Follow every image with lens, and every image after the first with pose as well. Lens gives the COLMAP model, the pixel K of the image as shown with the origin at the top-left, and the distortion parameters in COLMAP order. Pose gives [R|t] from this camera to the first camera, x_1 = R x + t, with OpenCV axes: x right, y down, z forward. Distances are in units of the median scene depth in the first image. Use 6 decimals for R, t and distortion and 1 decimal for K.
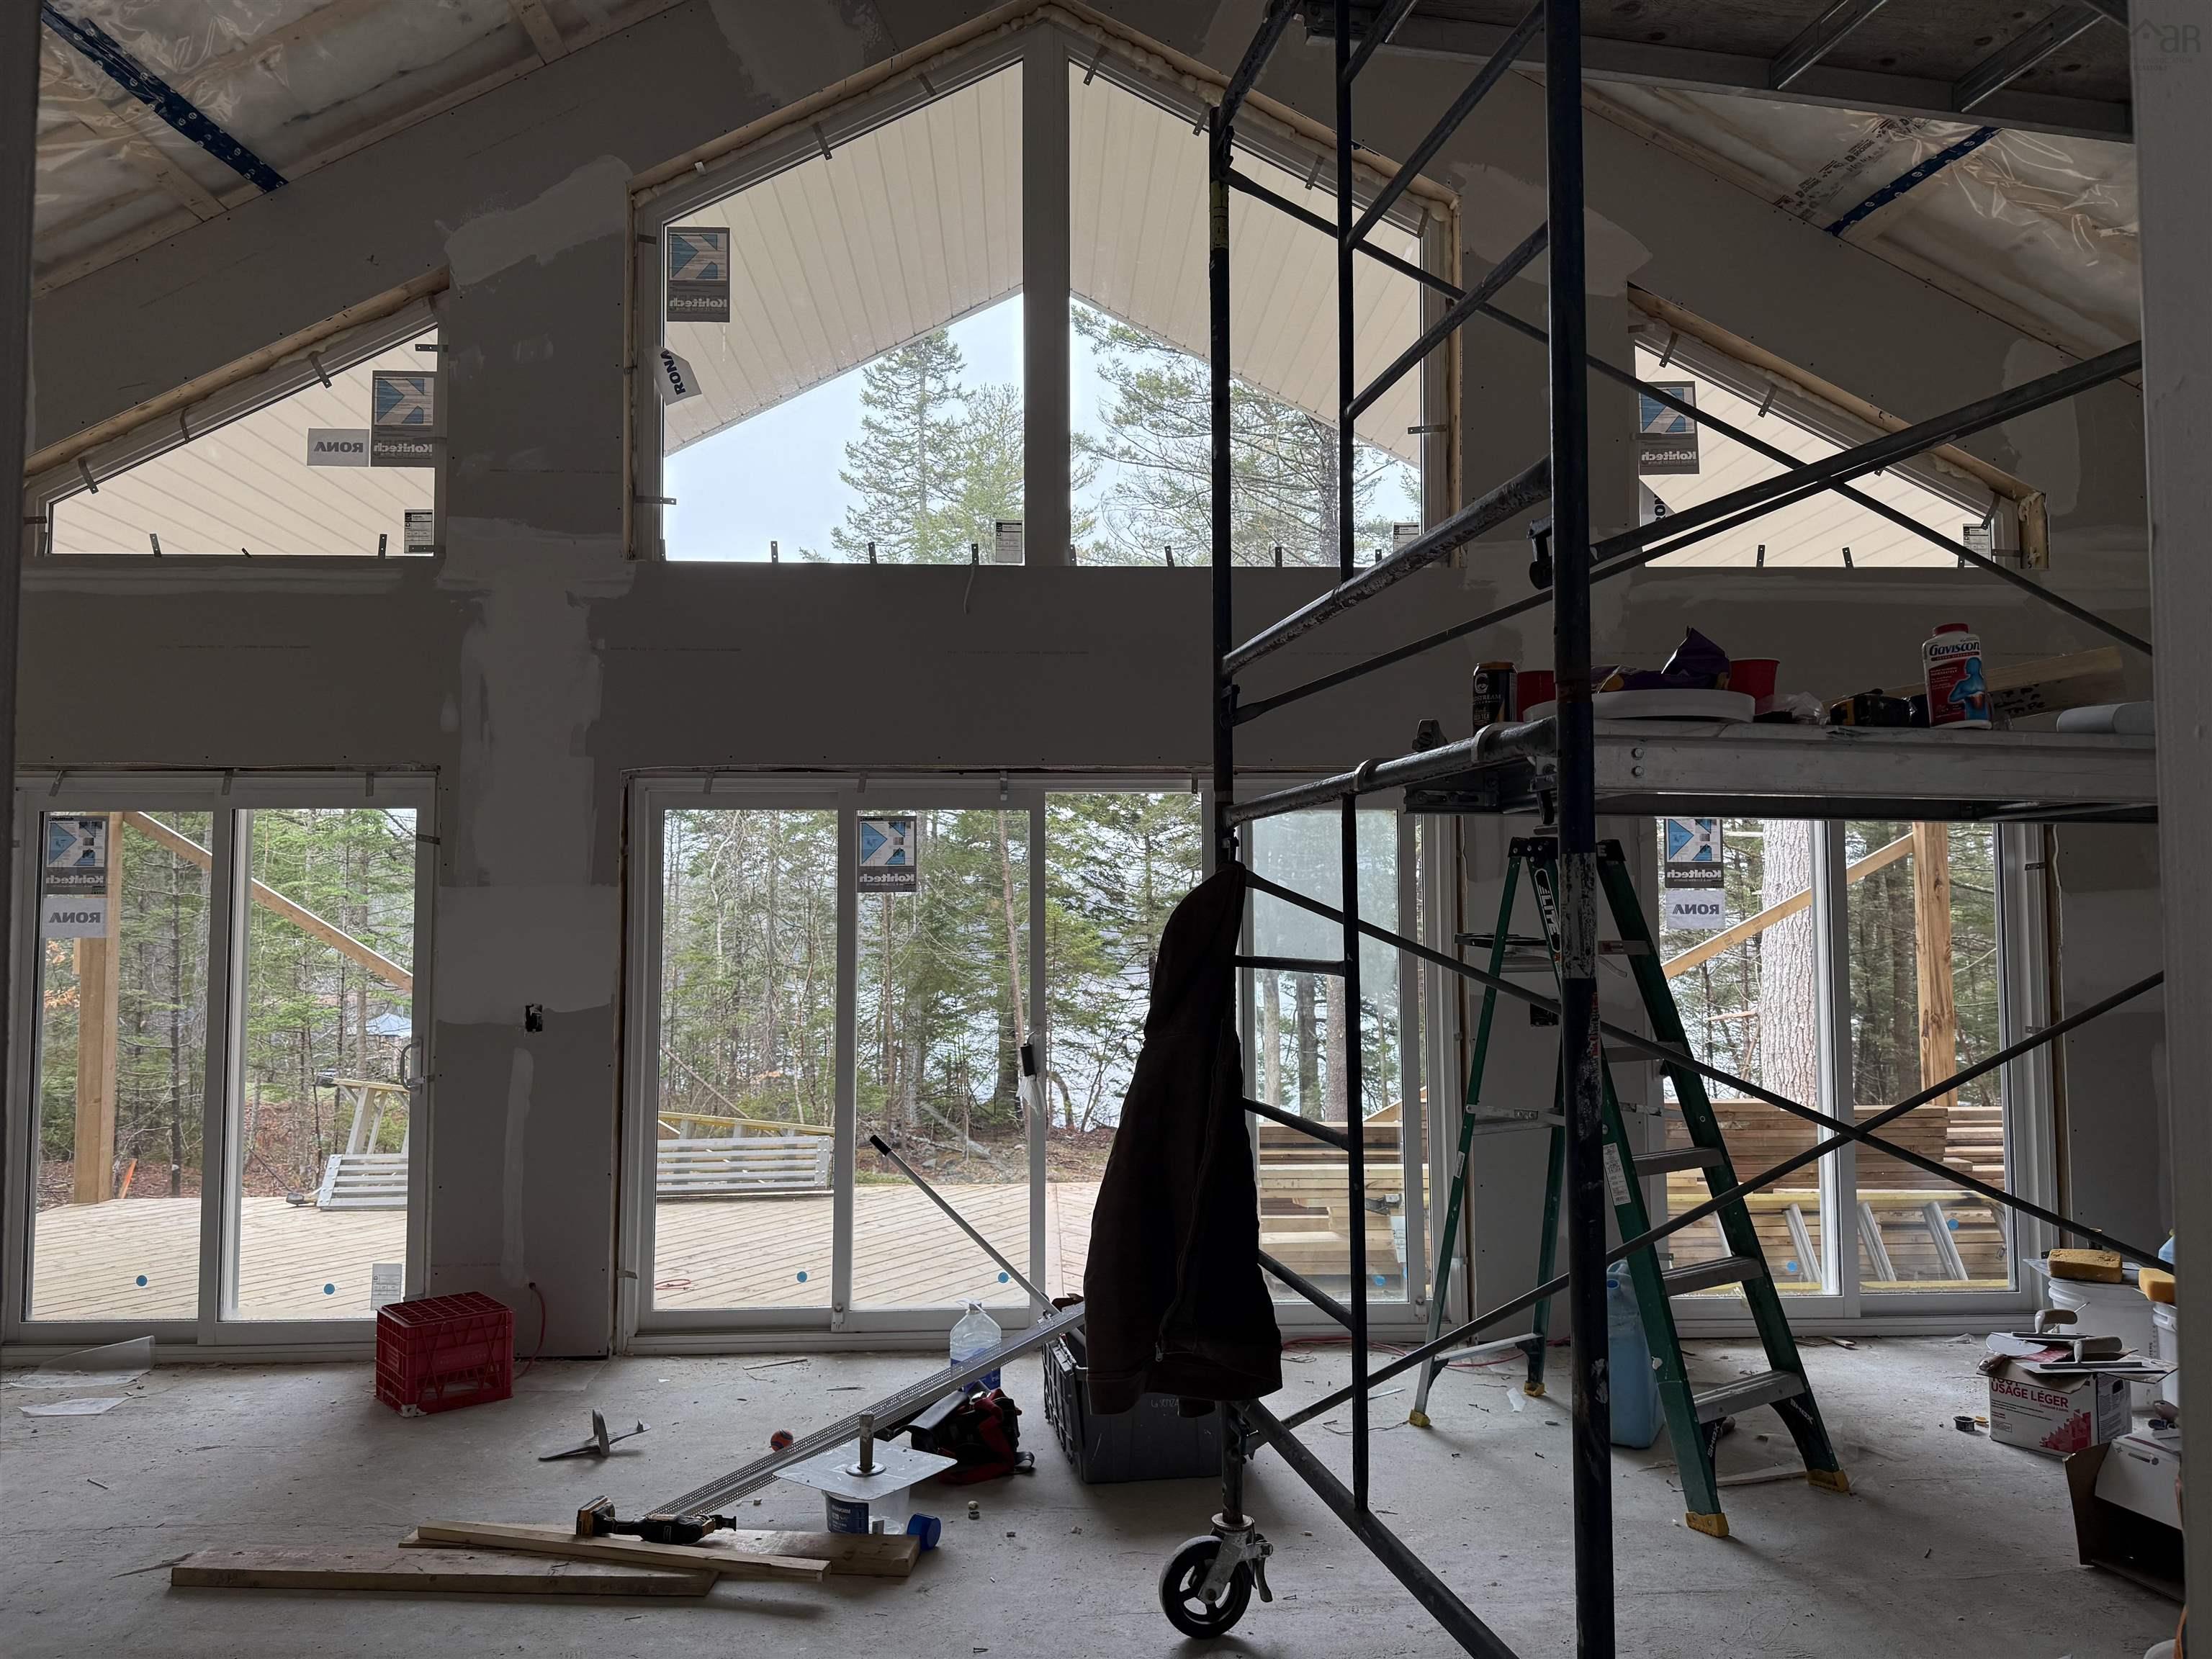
lens RADIAL K [[1531.2, 0, 1106.0], [0, 1531.2, 829.5], [0, 0, 1]] dist [0.075303, -0.090153]
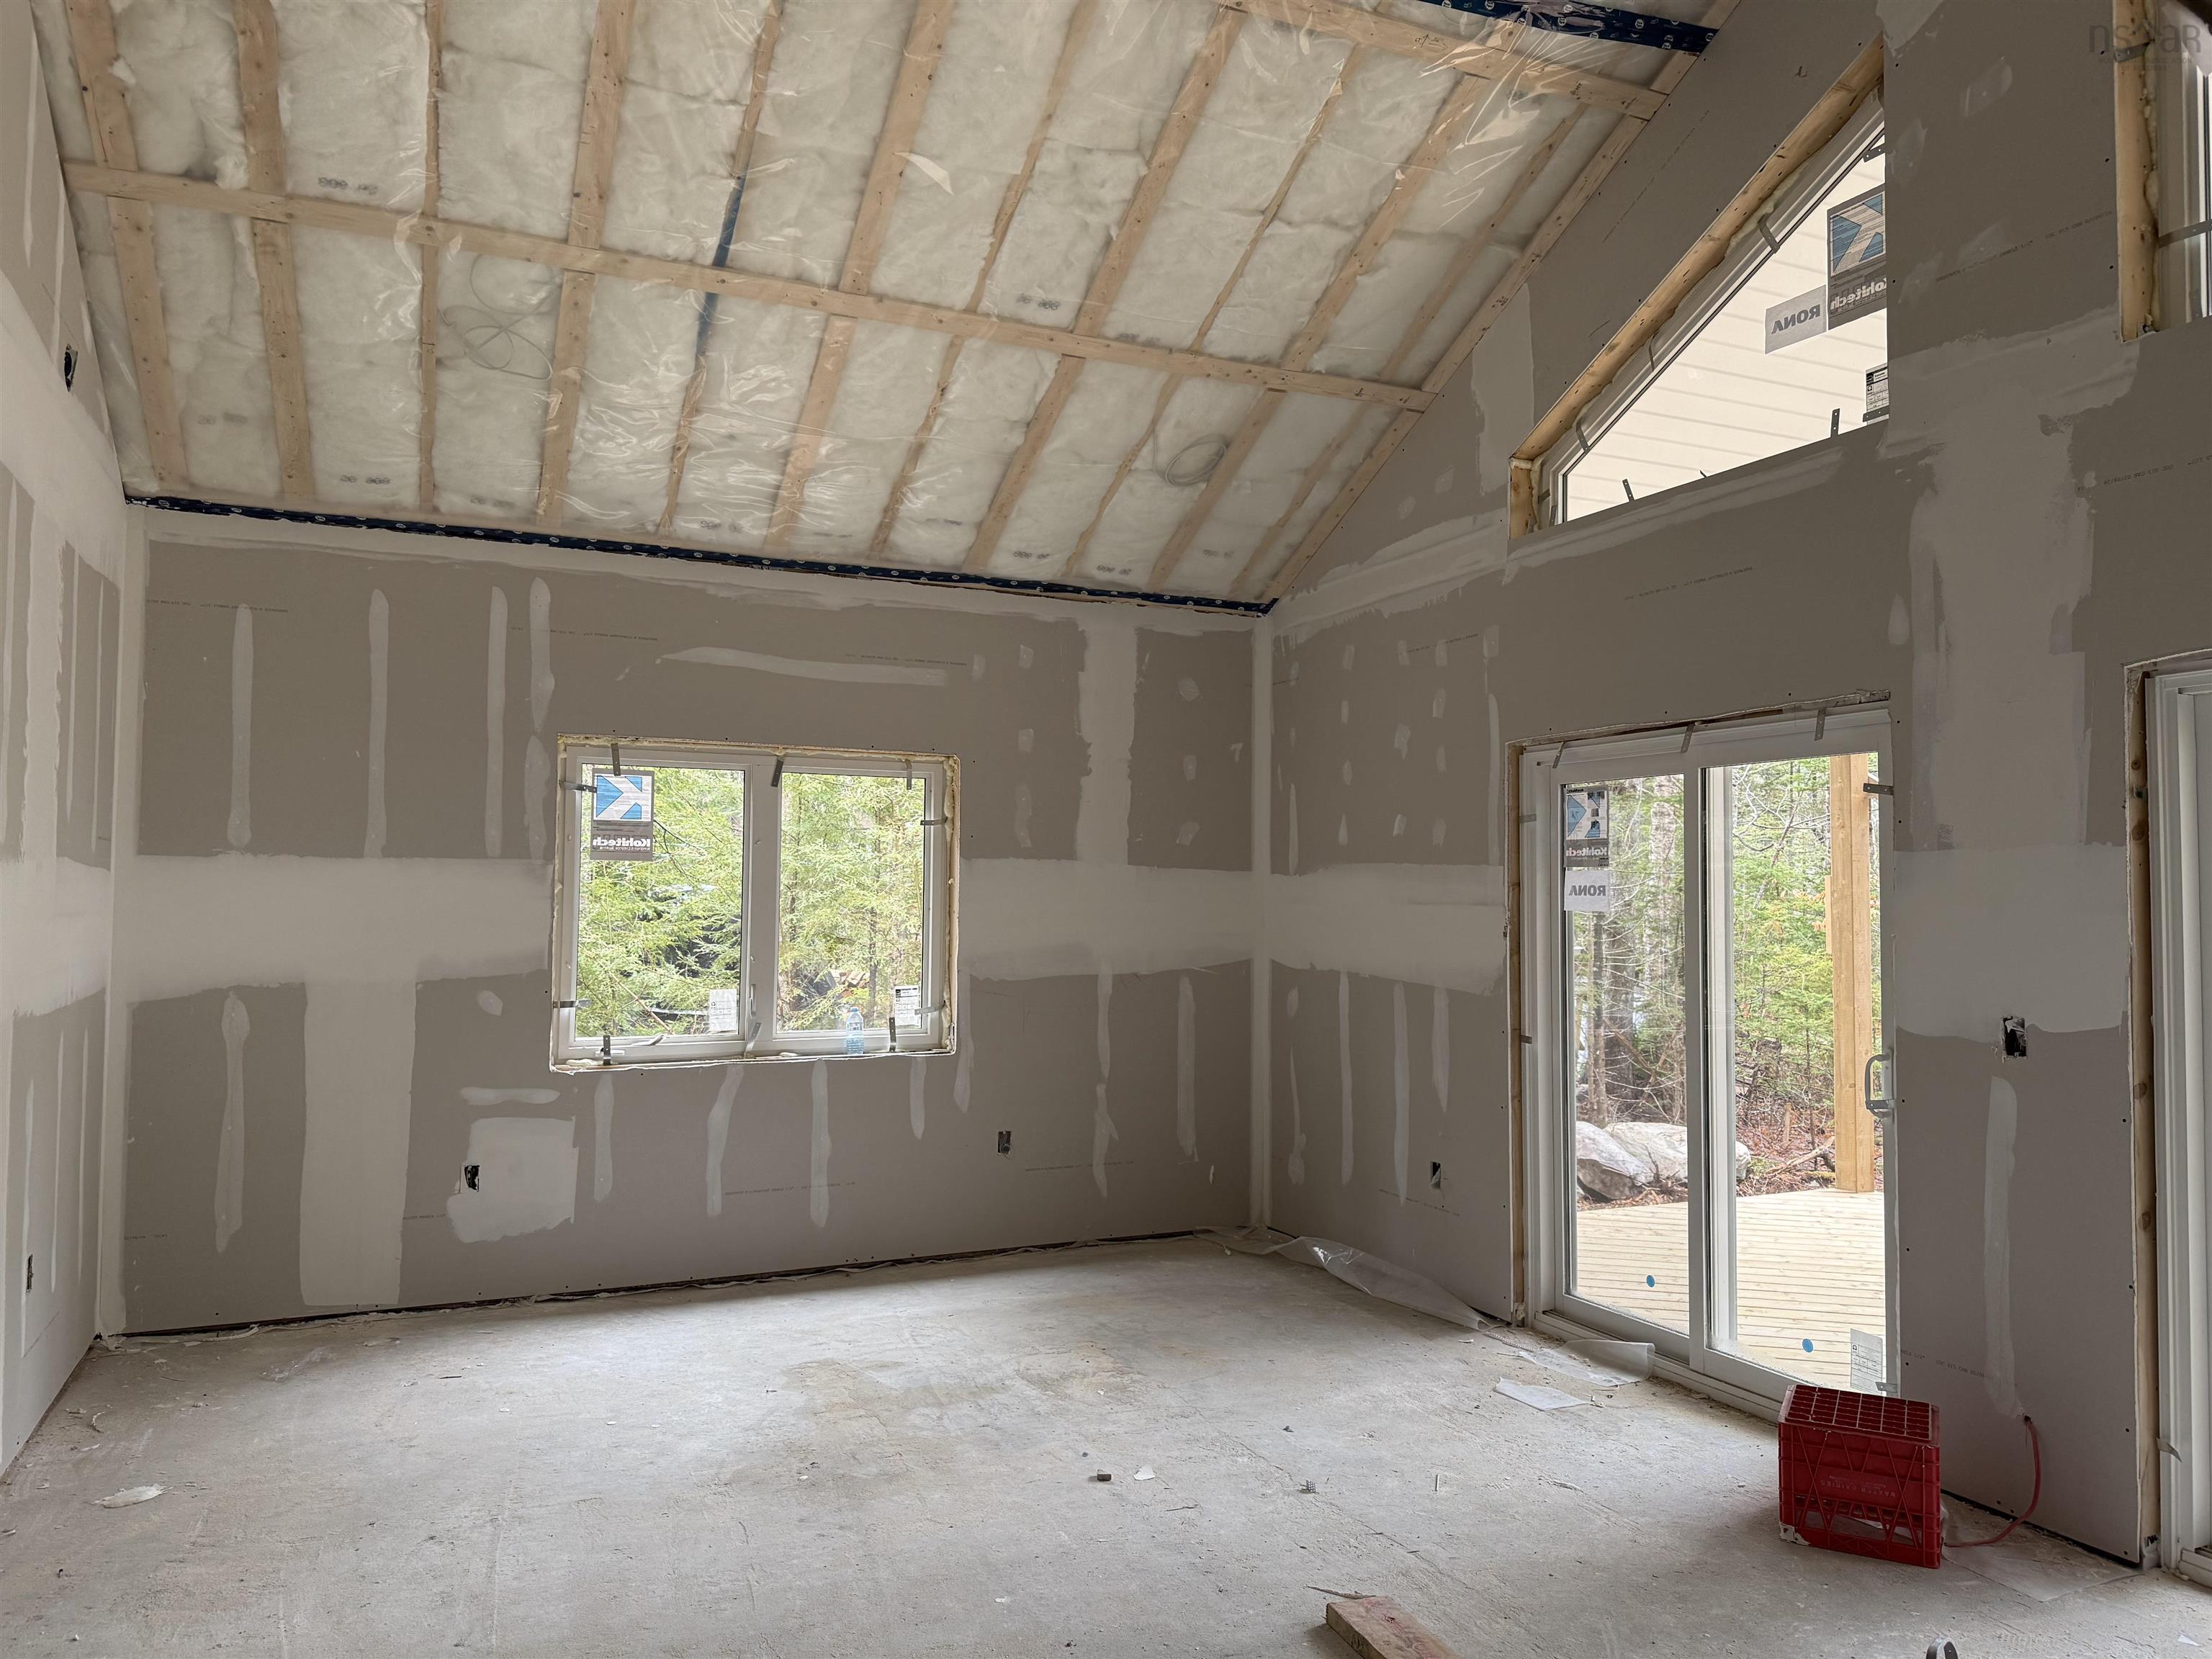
lens RADIAL K [[1563.6, 0, 1106.0], [0, 1563.6, 829.5], [0, 0, 1]] dist [0.056627, -0.050013]
pose [[0.375300, -0.034340, -0.926267, 0.138370], [0.044344, 0.998834, -0.019064, 0.023520], [0.925842, -0.033920, 0.376385, 0.345557]]
